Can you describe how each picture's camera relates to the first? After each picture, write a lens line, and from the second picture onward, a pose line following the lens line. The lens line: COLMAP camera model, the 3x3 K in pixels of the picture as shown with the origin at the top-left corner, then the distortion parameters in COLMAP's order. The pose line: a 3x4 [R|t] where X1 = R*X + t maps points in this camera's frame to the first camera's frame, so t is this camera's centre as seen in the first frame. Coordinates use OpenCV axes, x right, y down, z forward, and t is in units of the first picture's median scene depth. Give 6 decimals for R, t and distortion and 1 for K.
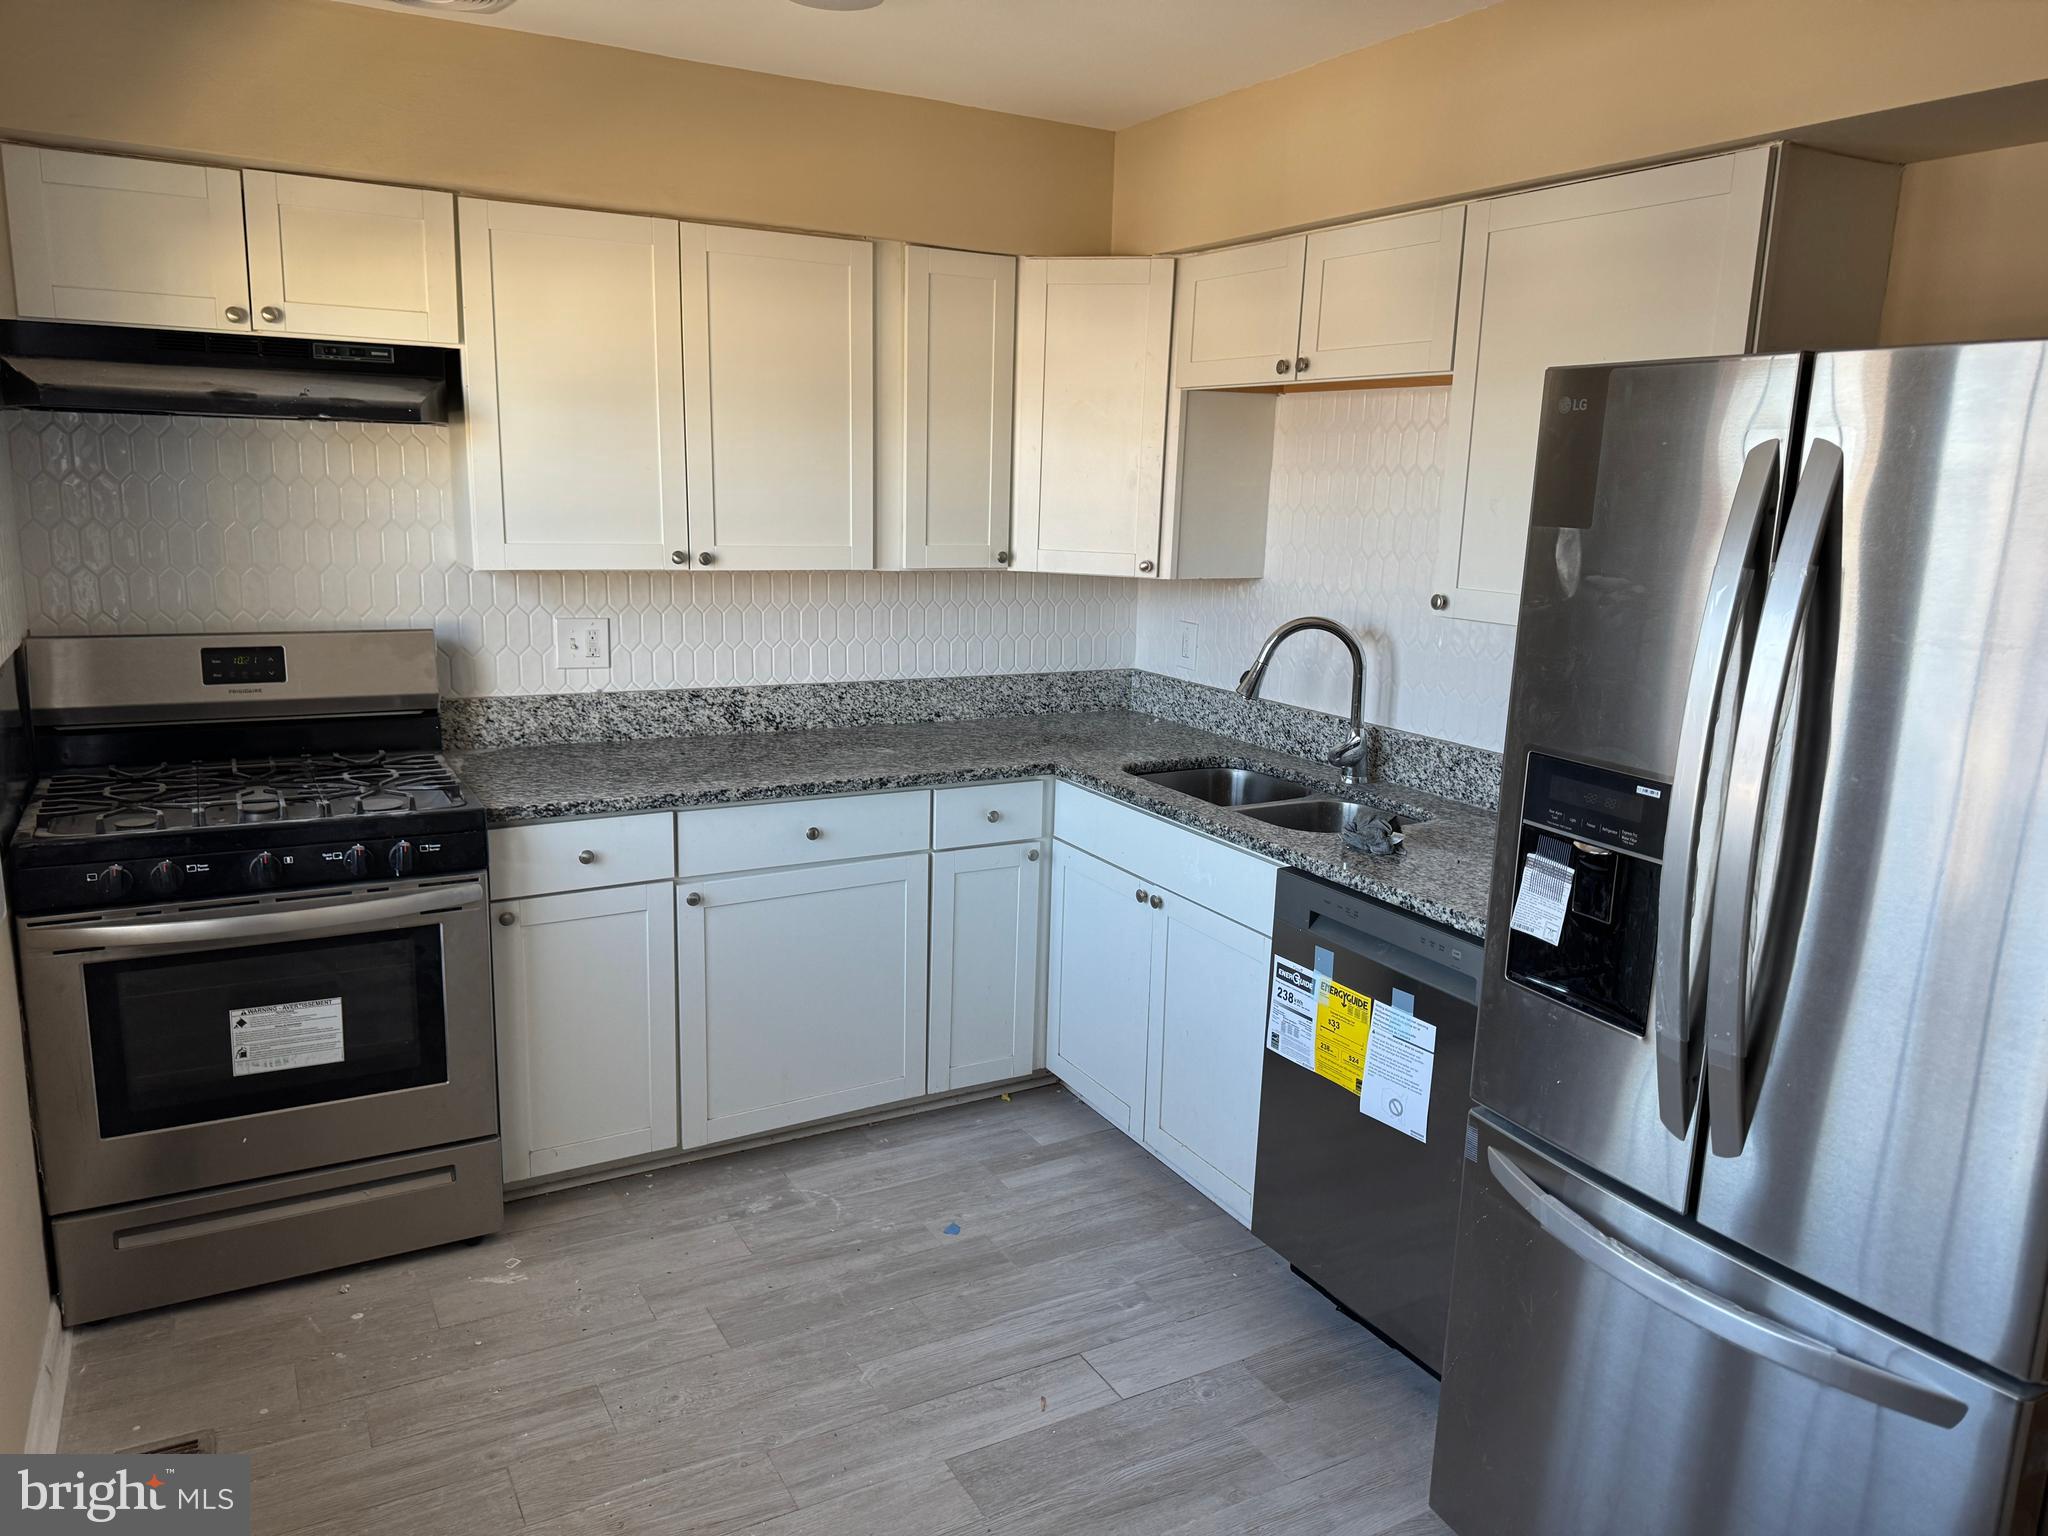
lens RADIAL K [[1447.3, 0, 1006.4], [0, 1447.3, 772.9], [0, 0, 1]] dist [0.032729, -0.027973]
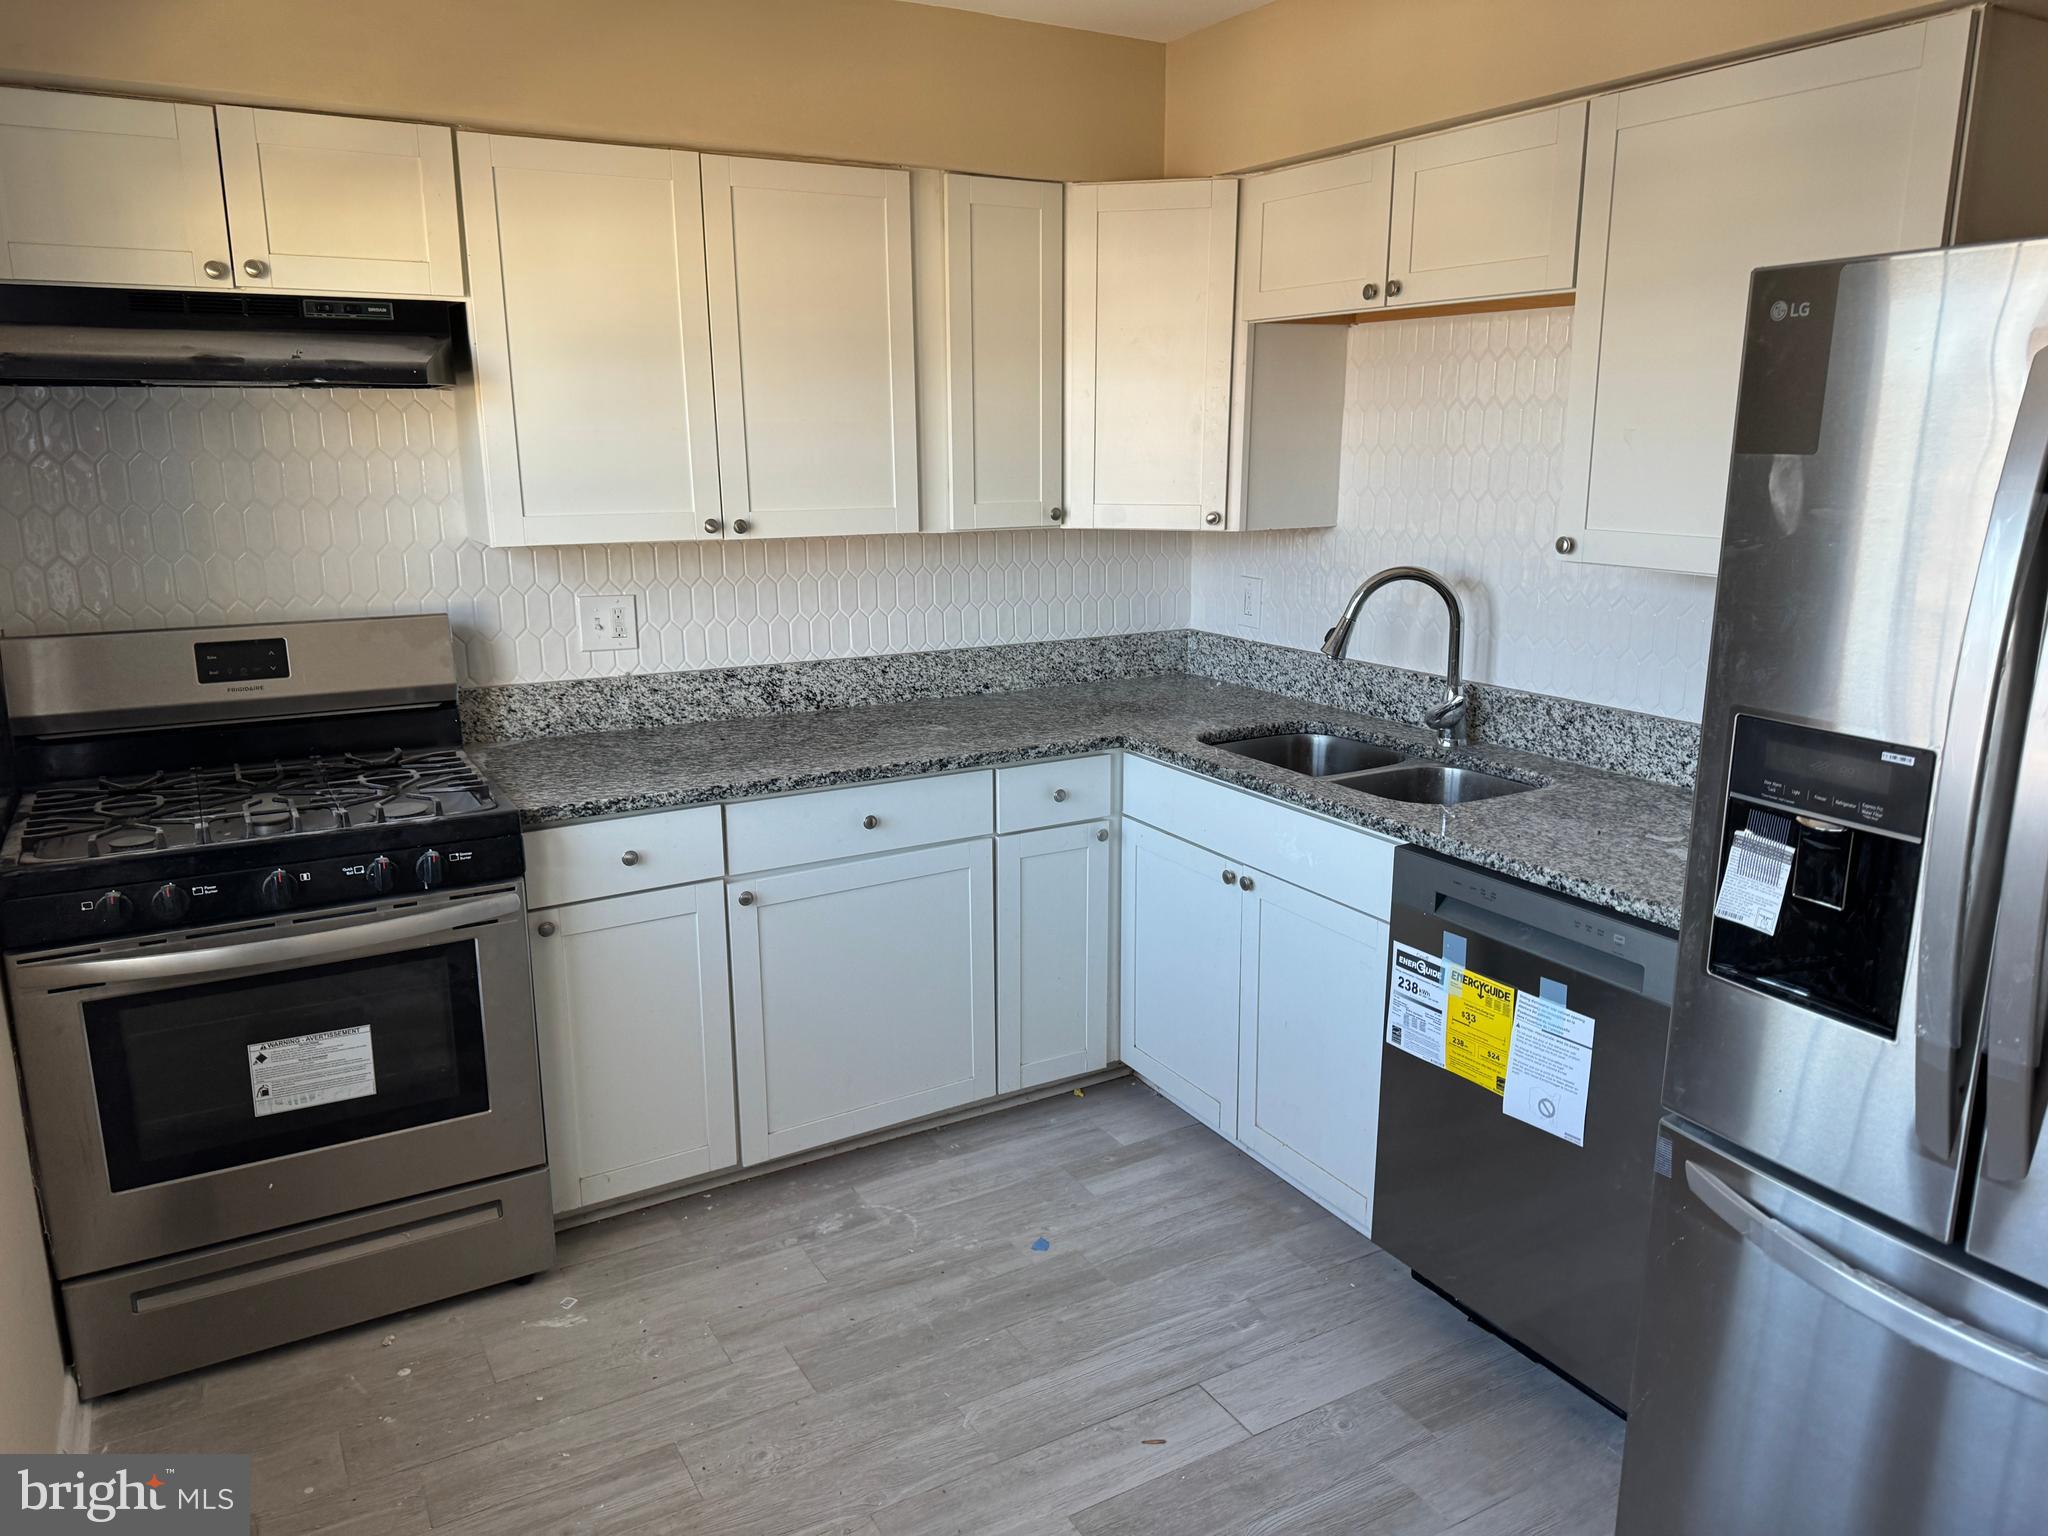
lens RADIAL K [[1447.3, 0, 1011.9], [0, 1447.3, 771.2], [0, 0, 1]] dist [0.032729, -0.027973]
pose [[0.999341, -0.035404, 0.008008, -0.057650], [0.035179, 0.999027, 0.026612, -0.013501], [-0.008942, -0.026313, 0.999614, 0.092110]]
